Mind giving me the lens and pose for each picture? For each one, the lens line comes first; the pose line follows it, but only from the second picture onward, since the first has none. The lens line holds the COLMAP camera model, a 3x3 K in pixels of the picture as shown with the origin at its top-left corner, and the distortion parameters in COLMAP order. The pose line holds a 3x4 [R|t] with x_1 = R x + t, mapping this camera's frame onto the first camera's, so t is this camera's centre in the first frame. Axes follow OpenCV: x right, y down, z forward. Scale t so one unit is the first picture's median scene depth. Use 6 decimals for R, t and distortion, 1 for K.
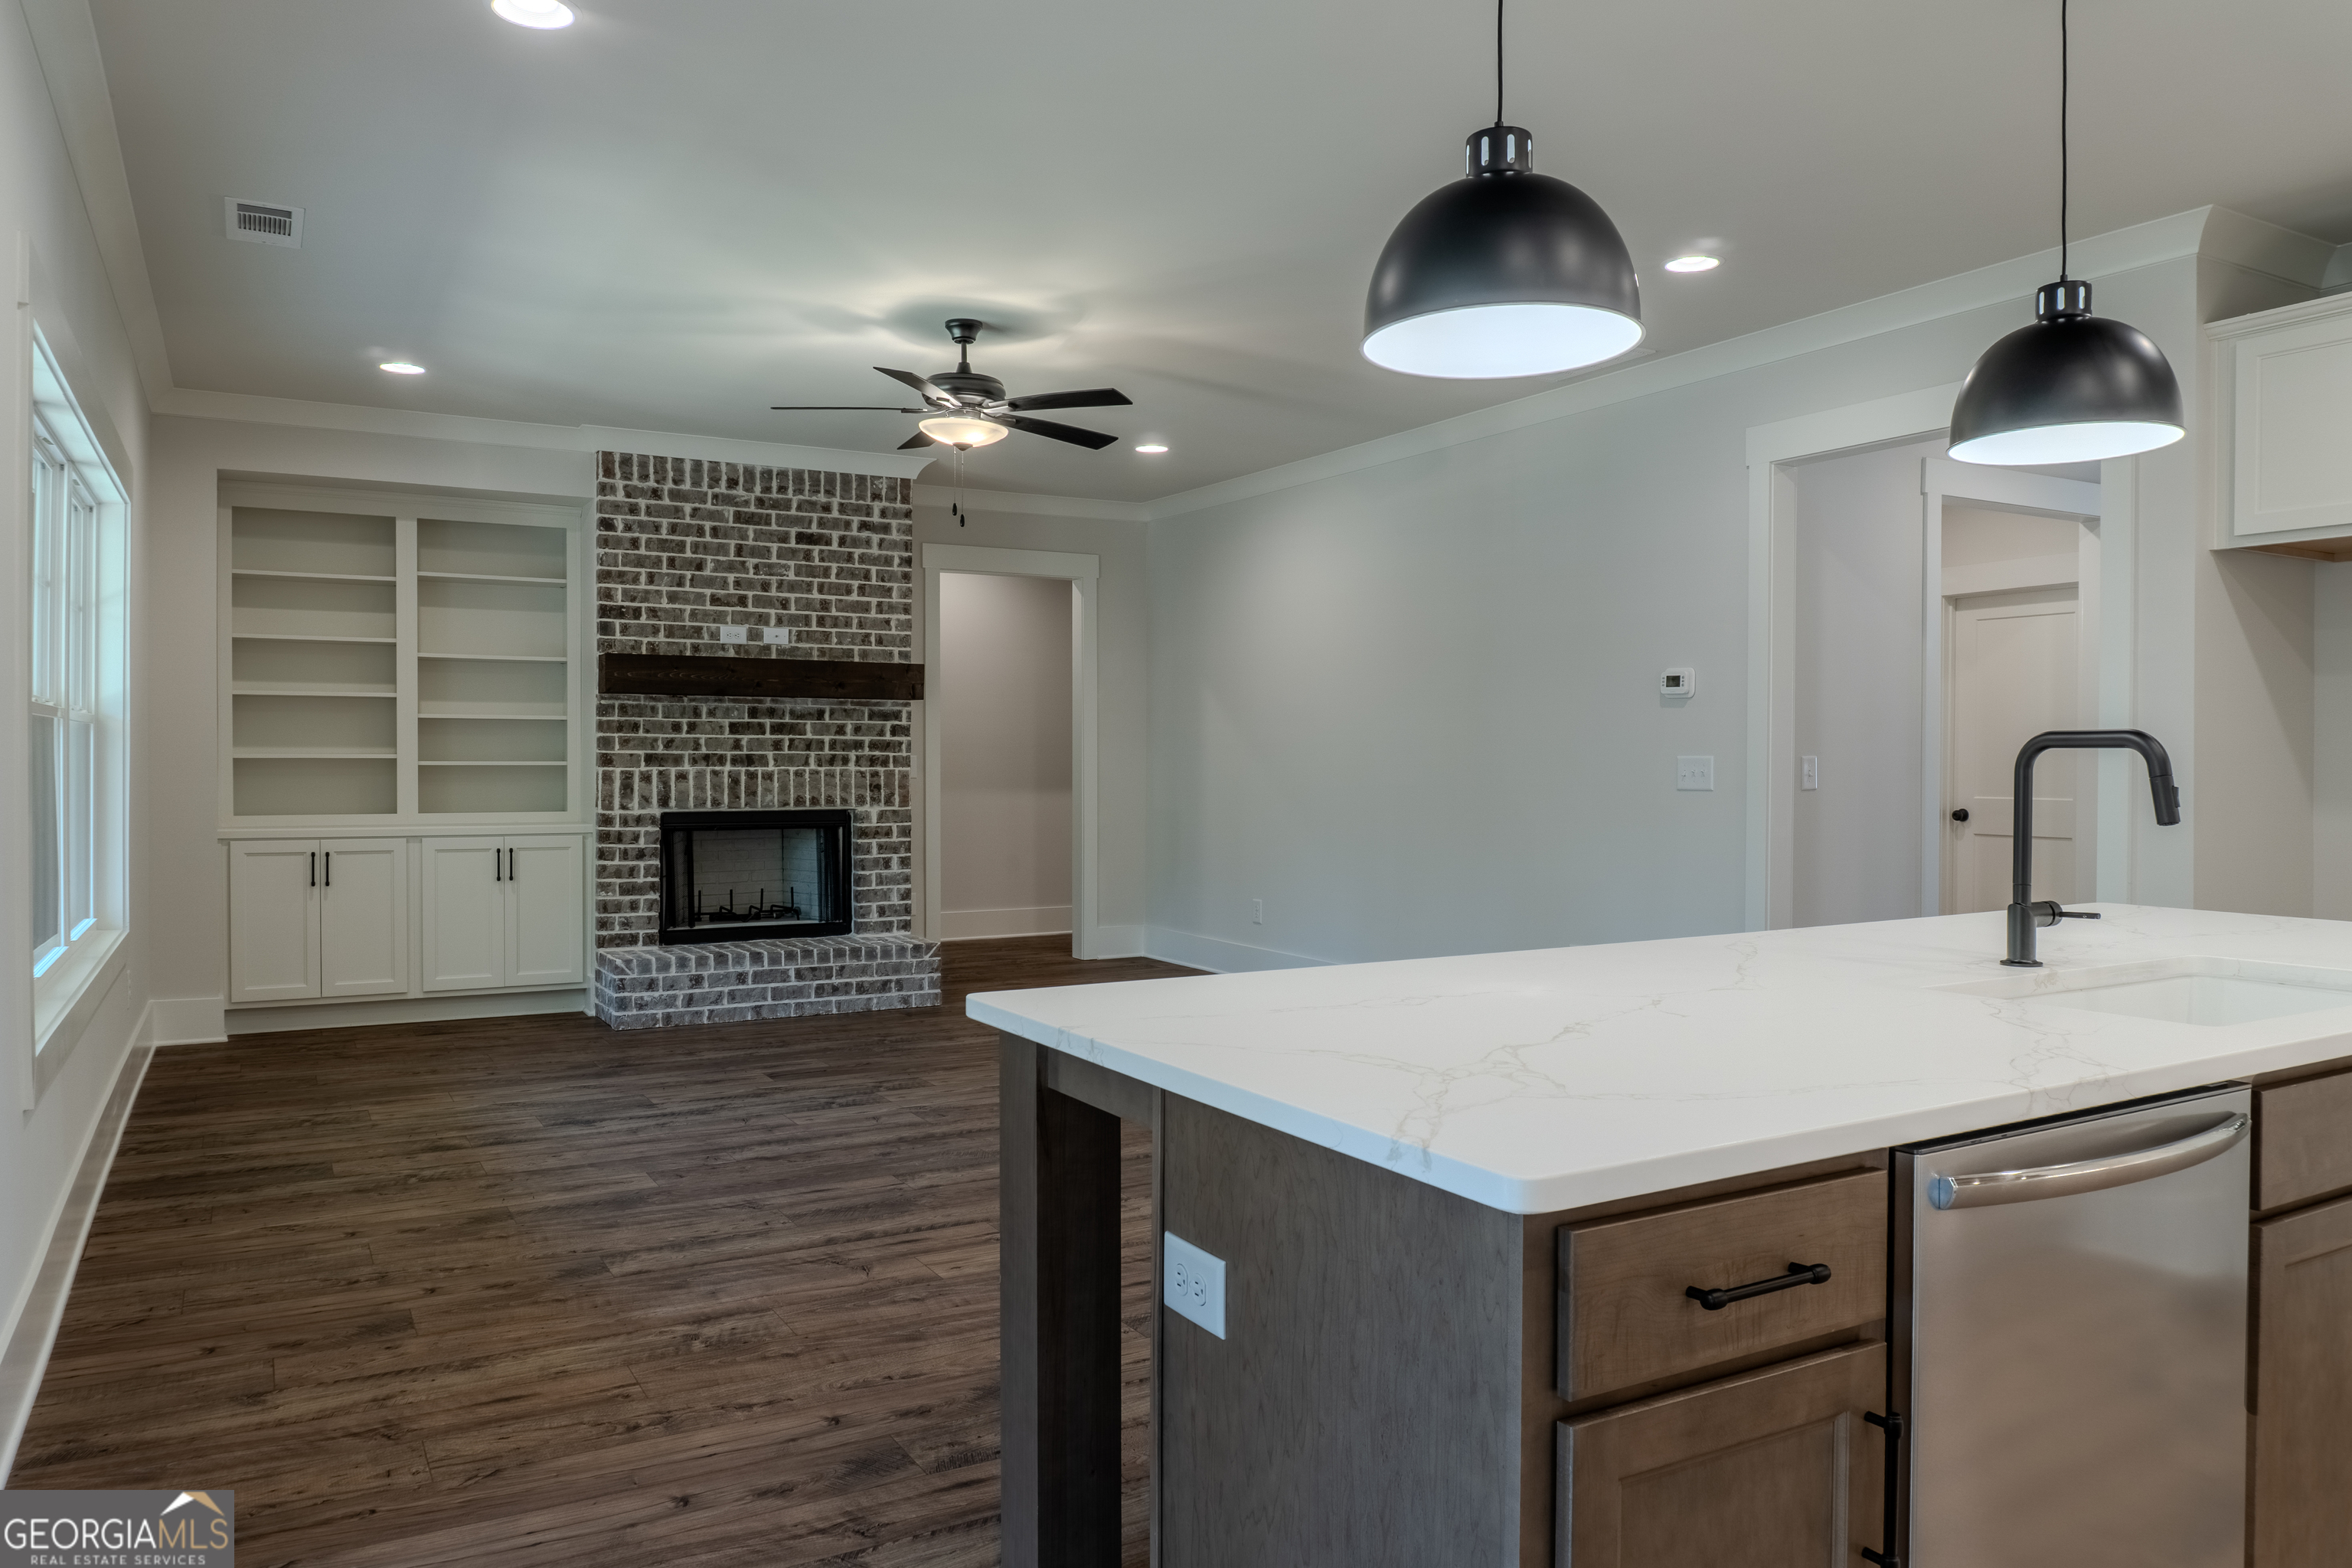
lens RADIAL K [[1589.1, 0, 1178.0], [0, 1589.1, 789.2], [0, 0, 1]] dist [-0.024579, -0.004303]
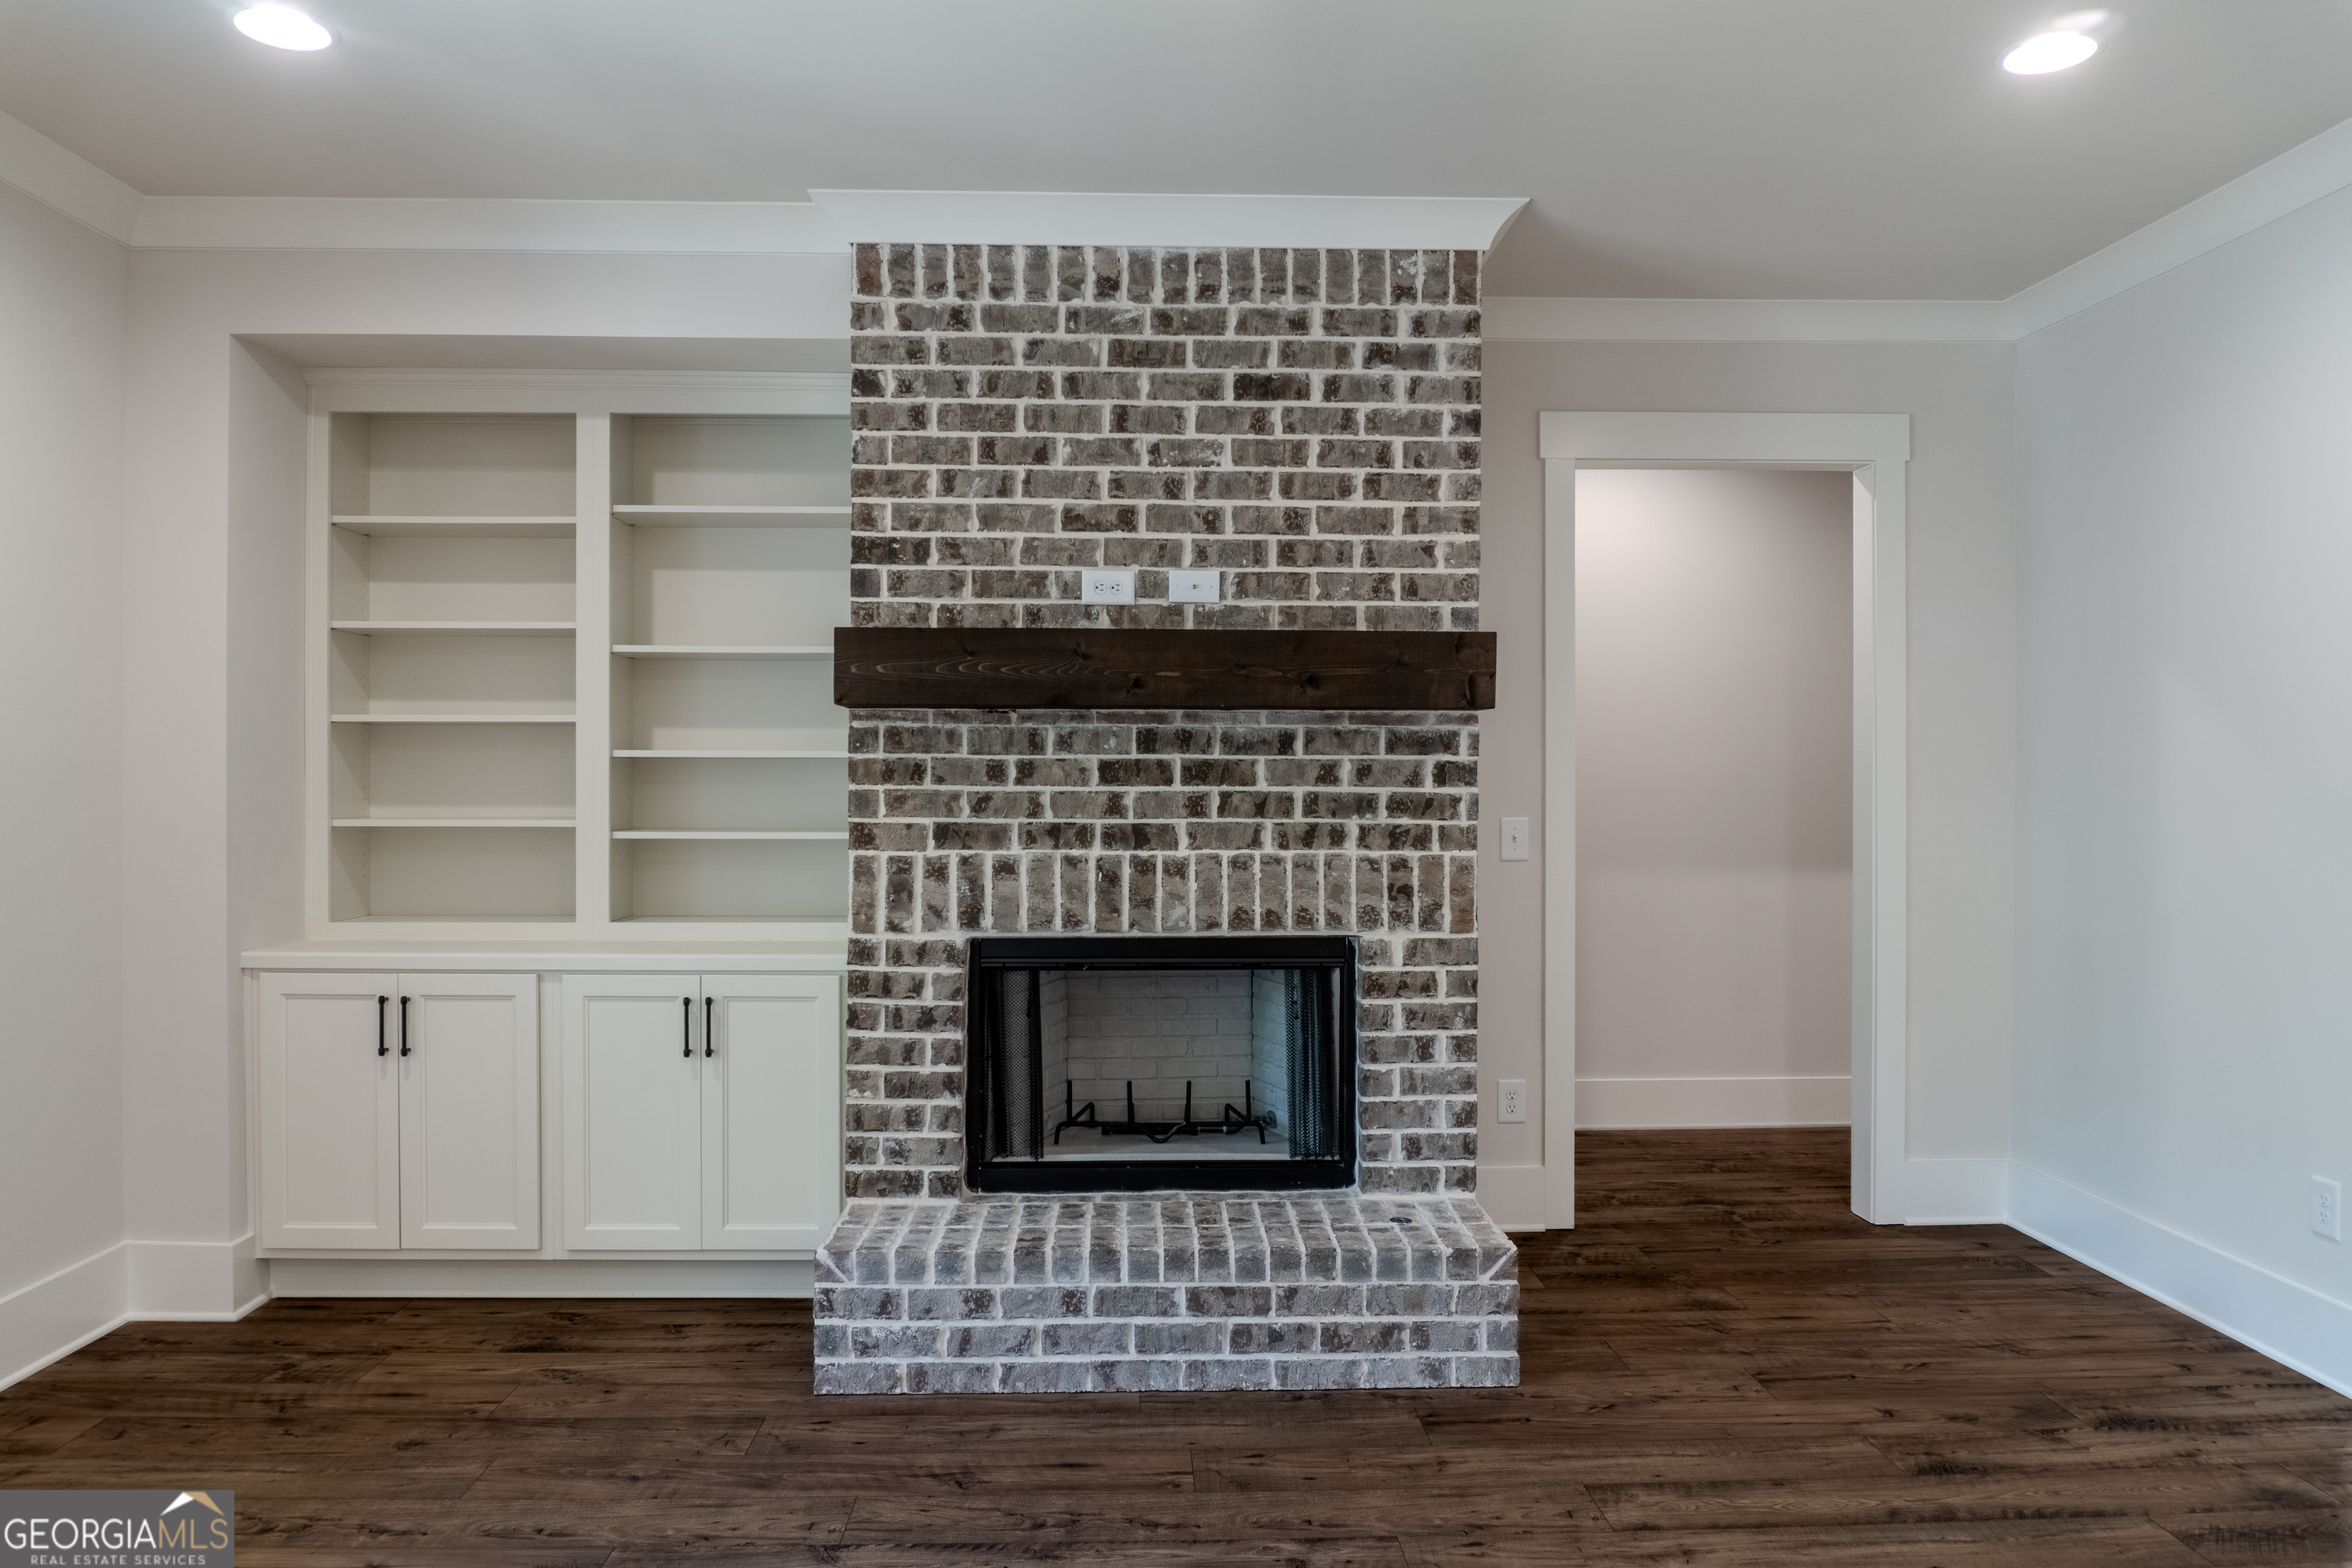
lens RADIAL K [[1589.1, 0, 1178.0], [0, 1589.1, 789.2], [0, 0, 1]] dist [-0.024579, -0.004303]
pose [[0.881895, 0.001325, -0.471444, -0.023878], [-0.008140, 0.999890, -0.012418, -0.027689], [0.471375, 0.014790, 0.881809, 0.579504]]
